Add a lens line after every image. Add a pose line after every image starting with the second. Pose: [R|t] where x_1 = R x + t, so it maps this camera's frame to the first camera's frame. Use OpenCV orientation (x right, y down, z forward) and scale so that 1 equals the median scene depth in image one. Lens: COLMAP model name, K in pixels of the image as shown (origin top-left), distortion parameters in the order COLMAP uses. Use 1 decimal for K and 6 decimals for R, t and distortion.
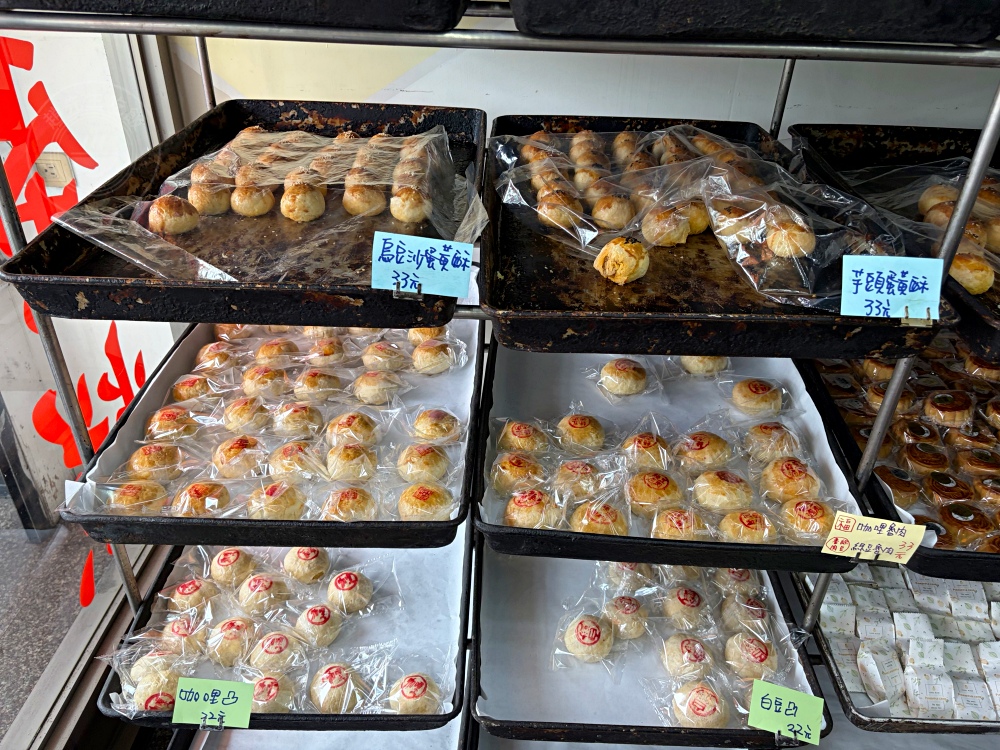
lens RADIAL K [[758.2, 0, 500.9], [0, 758.2, 366.2], [0, 0, 1]] dist [0.043500, -0.053375]
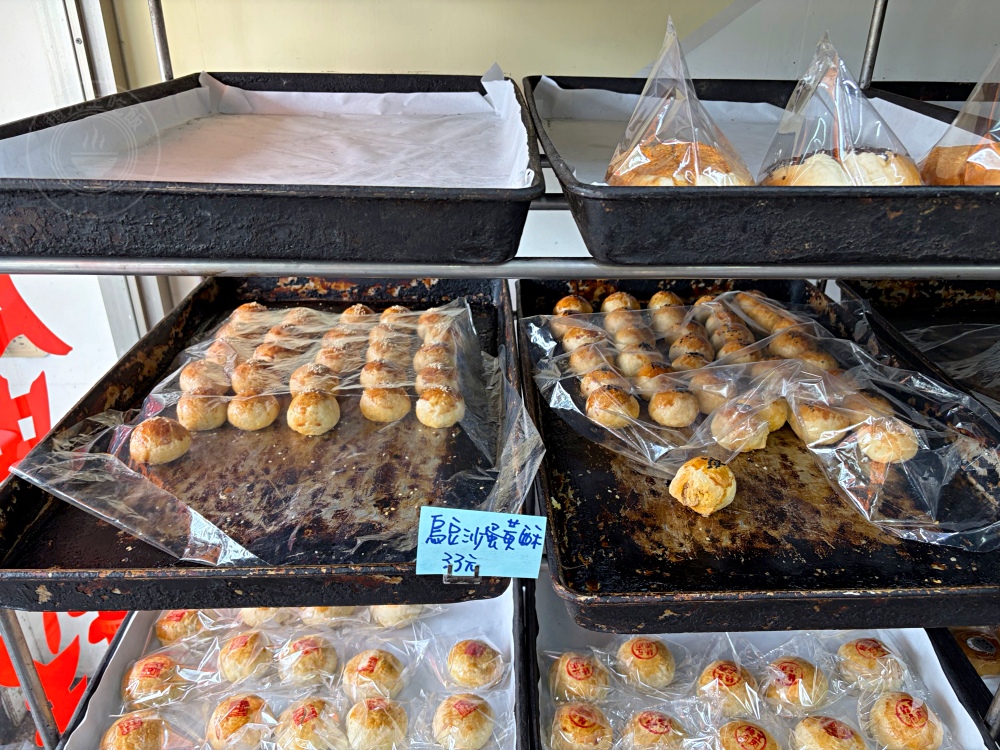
lens RADIAL K [[758.2, 0, 507.6], [0, 758.2, 374.4], [0, 0, 1]] dist [0.043500, -0.053375]
pose [[0.998870, -0.035919, 0.031110, -0.068477], [0.038782, 0.994539, -0.096898, -0.166915], [-0.027460, 0.097995, 0.994808, 0.143011]]
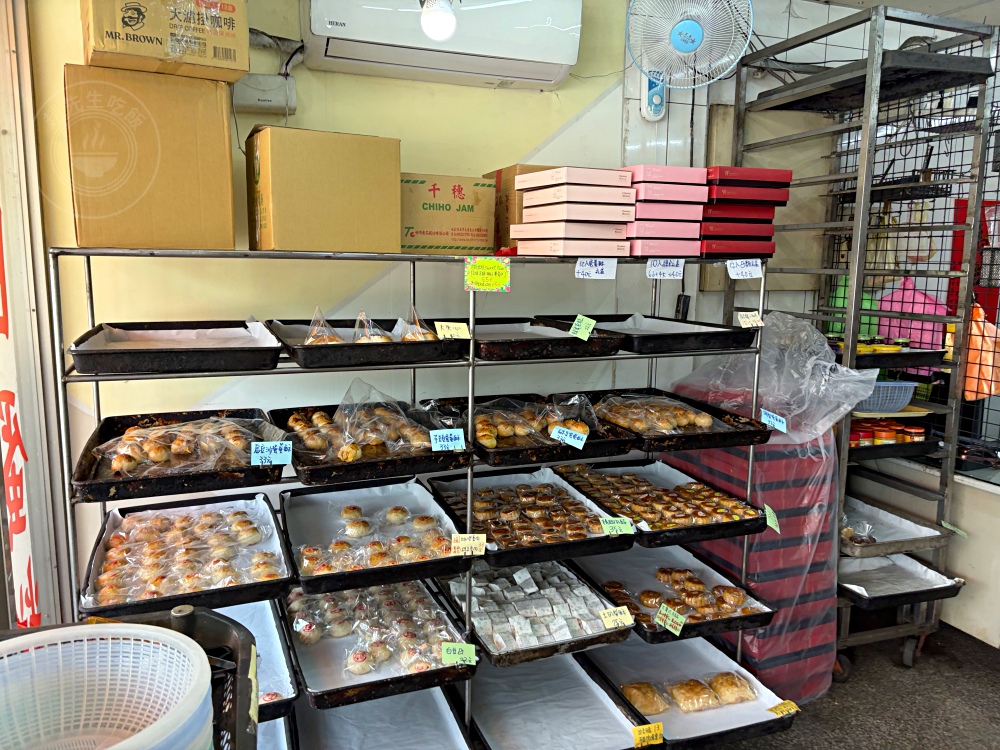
lens RADIAL K [[758.2, 0, 501.9], [0, 758.2, 368.0], [0, 0, 1]] dist [0.043500, -0.053375]
pose [[0.919965, -0.073938, 0.384965, -0.256889], [0.220467, 0.909606, -0.352153, 0.487226], [-0.324128, 0.408841, 0.853106, -1.110080]]
